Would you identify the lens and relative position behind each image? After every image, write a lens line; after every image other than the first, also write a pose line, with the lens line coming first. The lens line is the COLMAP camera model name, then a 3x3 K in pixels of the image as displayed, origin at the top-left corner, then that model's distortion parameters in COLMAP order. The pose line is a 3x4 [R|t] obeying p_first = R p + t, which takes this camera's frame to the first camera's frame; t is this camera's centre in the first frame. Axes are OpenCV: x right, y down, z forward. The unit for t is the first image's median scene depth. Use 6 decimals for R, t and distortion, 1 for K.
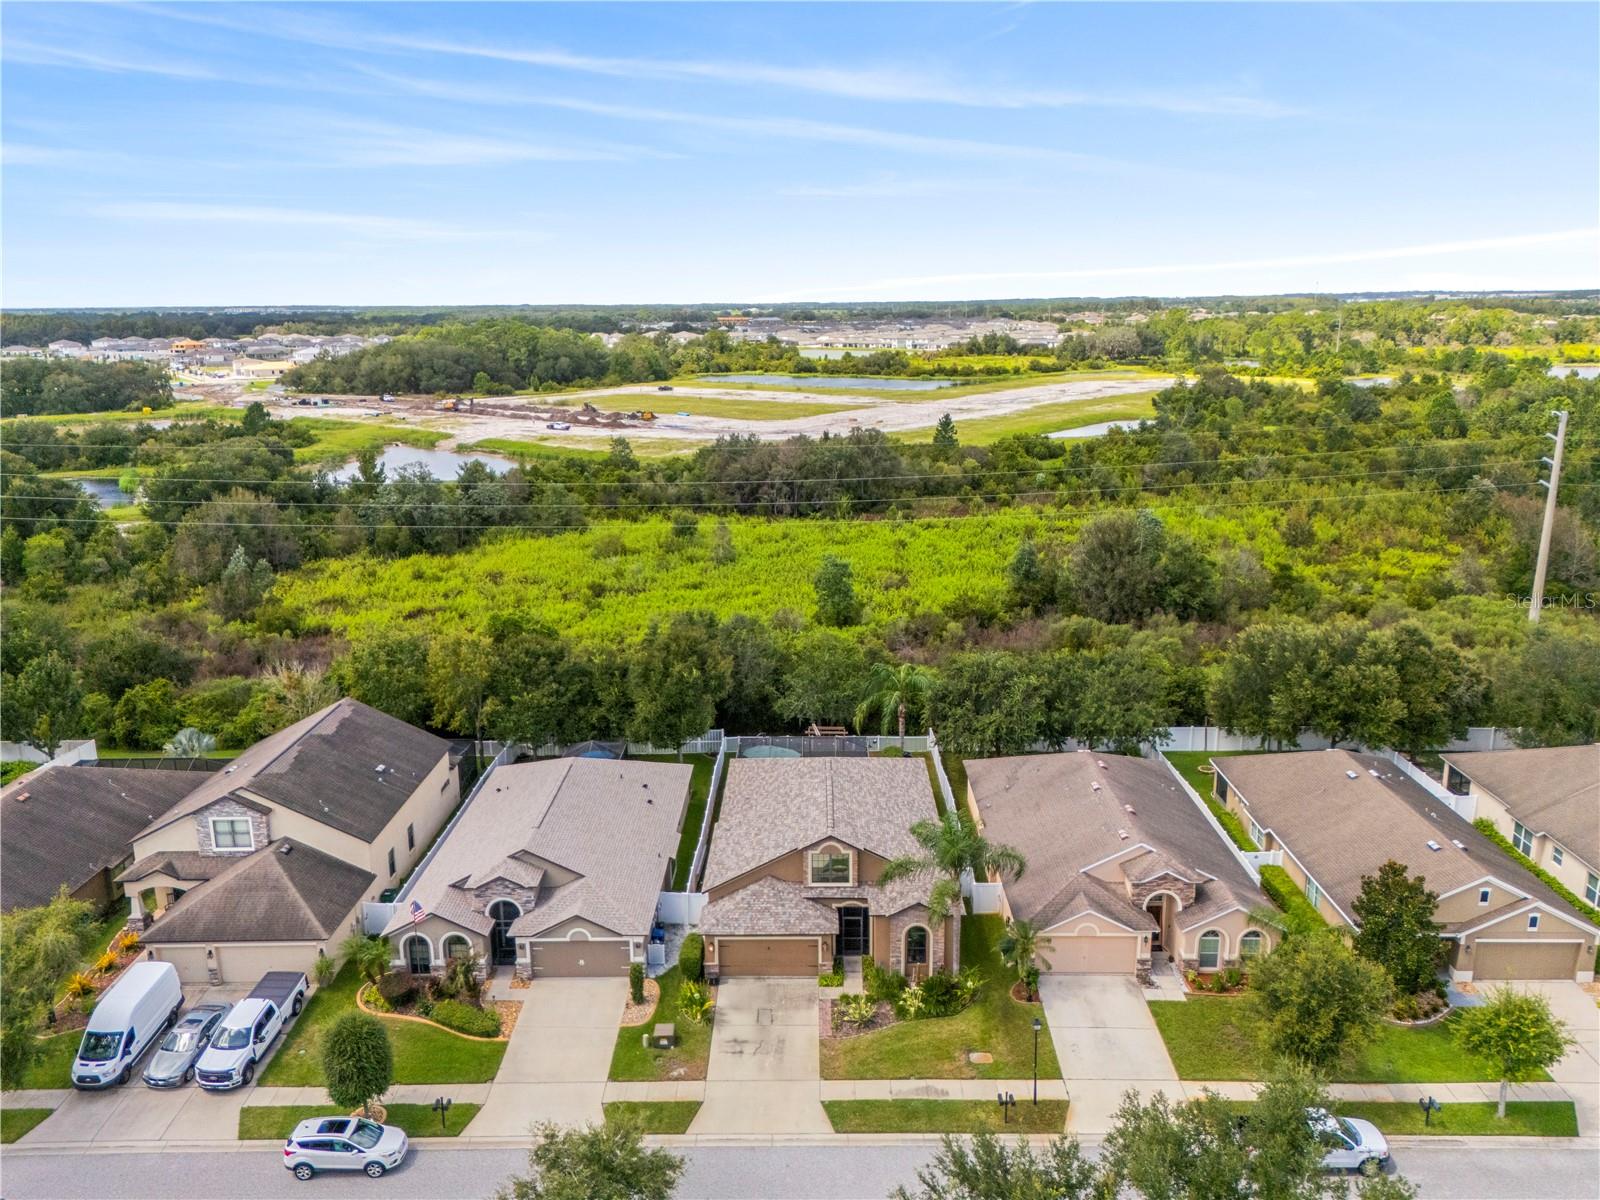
lens RADIAL K [[1177.6, 0, 802.3], [0, 1177.6, 598.3], [0, 0, 1]] dist [0.063942, -0.049842]
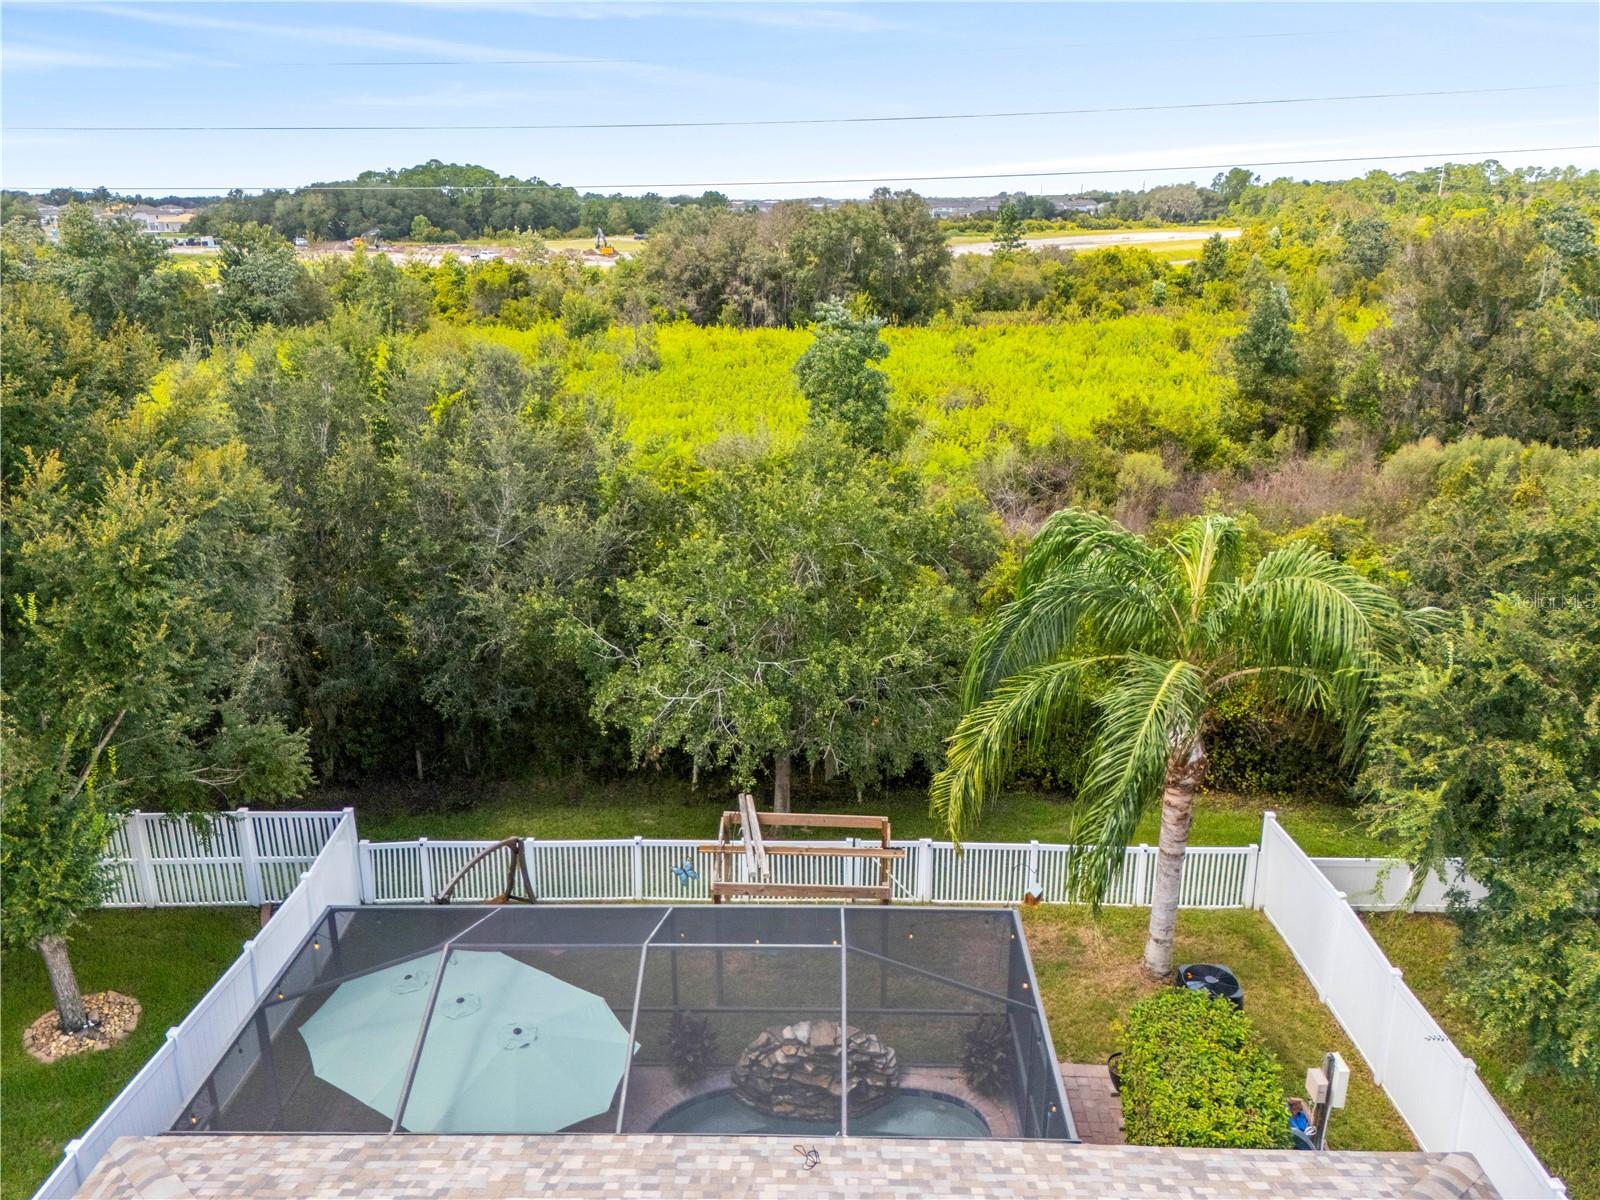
lens RADIAL K [[1177.6, 0, 805.3], [0, 1177.6, 605.3], [0, 0, 1]] dist [0.063942, -0.049842]
pose [[0.999962, 0.006438, -0.005872, 0.032342], [-0.005934, 0.996601, 0.082165, 0.078453], [0.006381, -0.082127, 0.996601, 1.154051]]
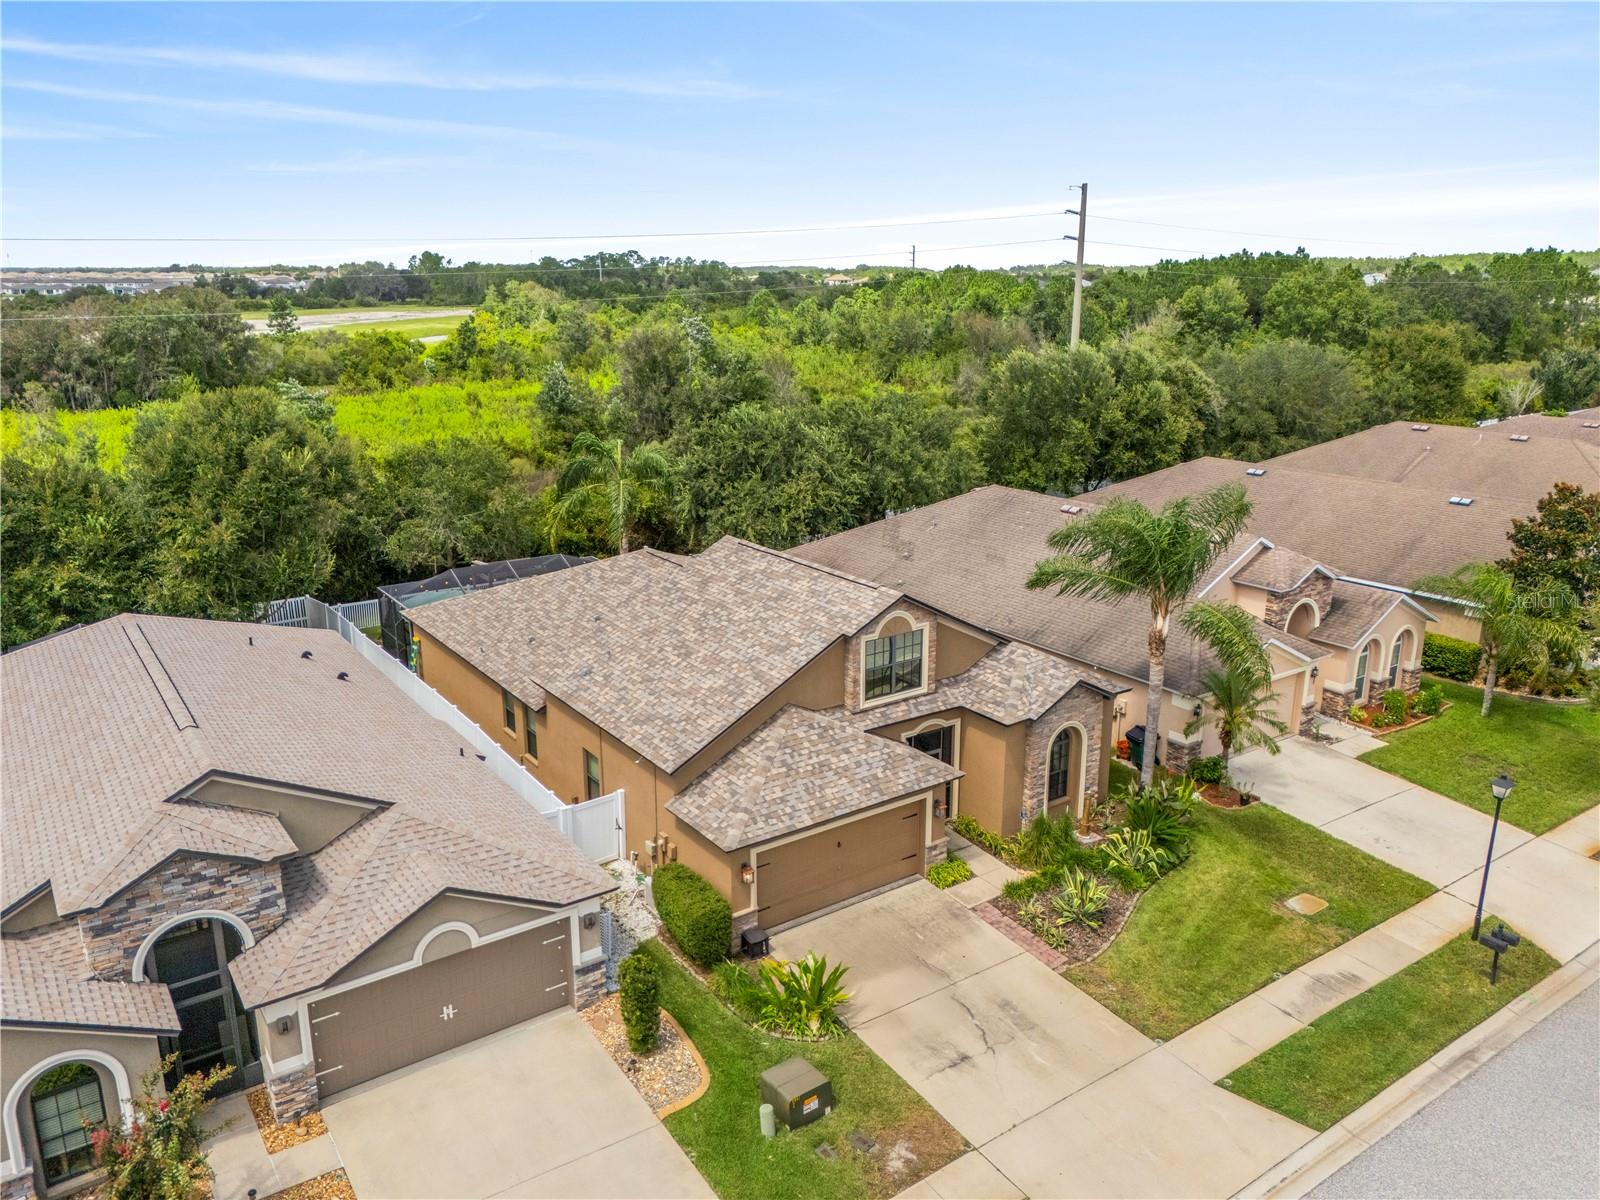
lens RADIAL K [[1177.6, 0, 804.4], [0, 1177.6, 595.6], [0, 0, 1]] dist [0.063942, -0.049842]
pose [[0.810771, -0.145553, 0.566979, -0.290048], [0.136062, 0.988924, 0.059308, 0.164972], [-0.569331, 0.029059, 0.821595, 0.609470]]
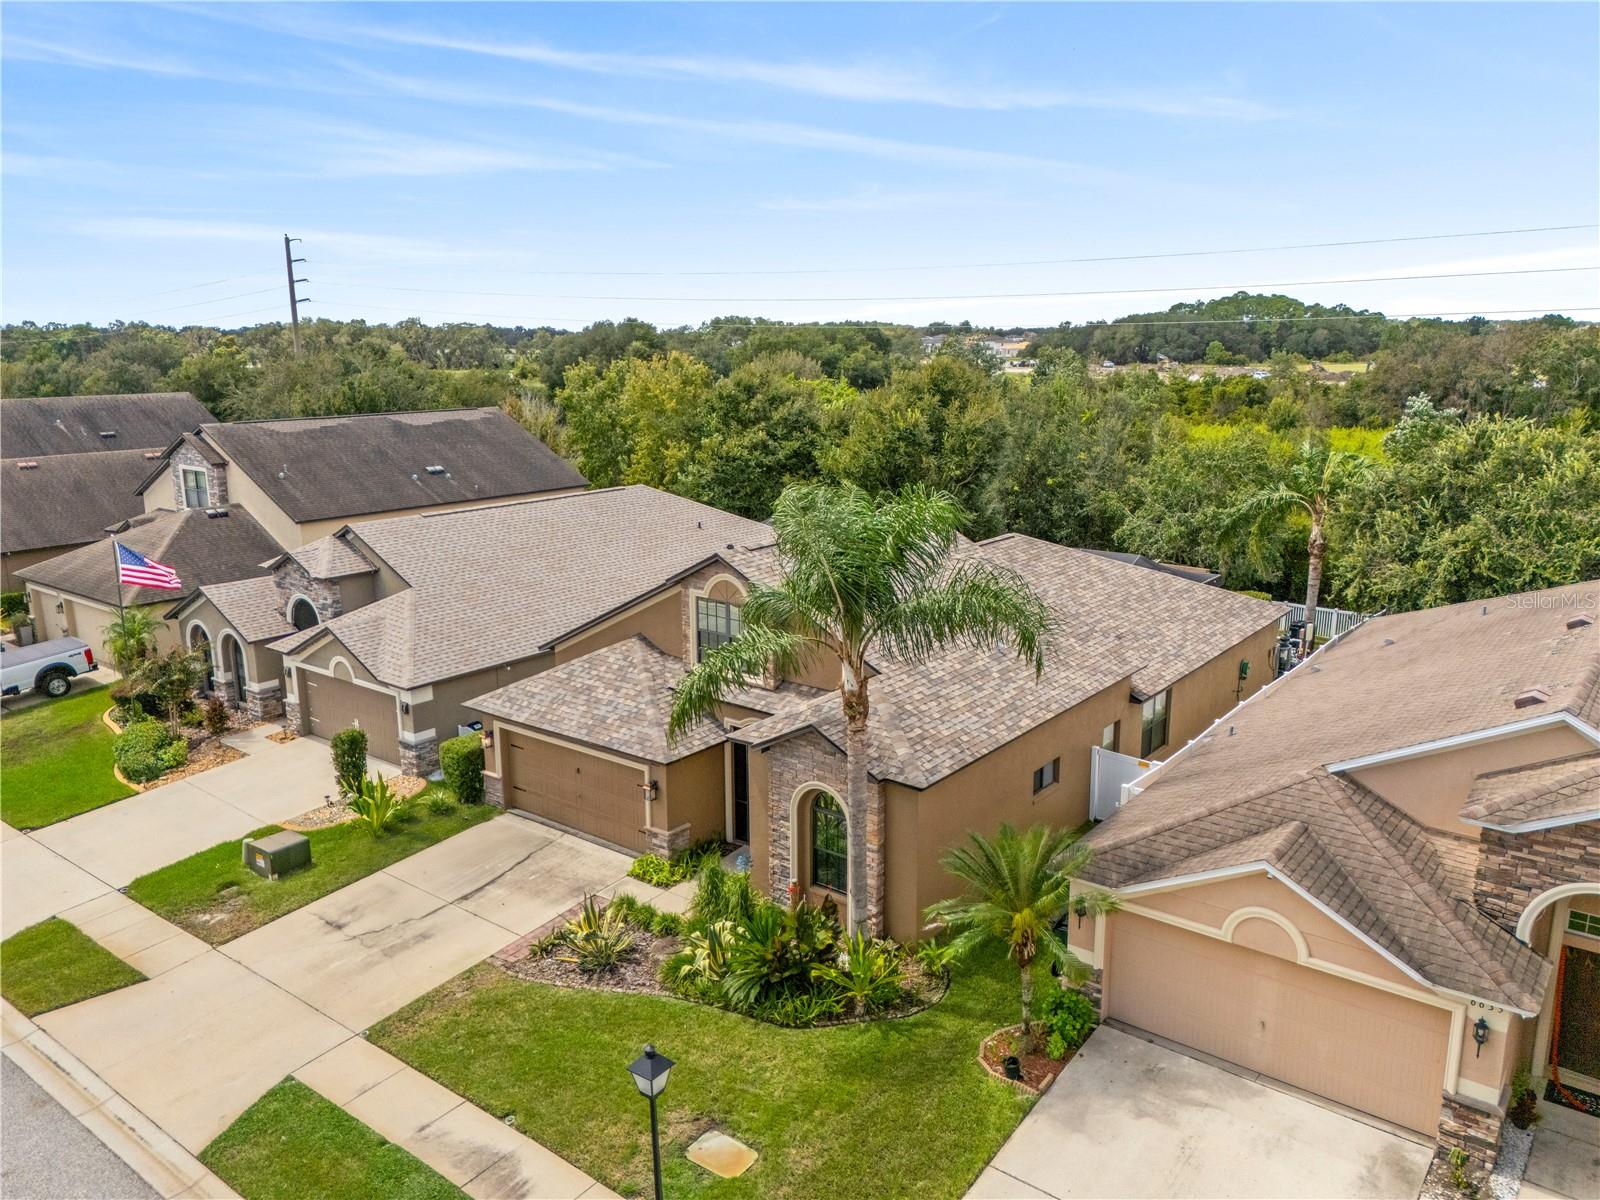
lens RADIAL K [[1177.6, 0, 793.7], [0, 1177.6, 602.5], [0, 0, 1]] dist [0.063942, -0.049842]
pose [[0.793702, 0.141328, -0.591662, 0.304159], [-0.151413, 0.987924, 0.032863, 0.199024], [0.589162, 0.063502, 0.805516, 0.661340]]
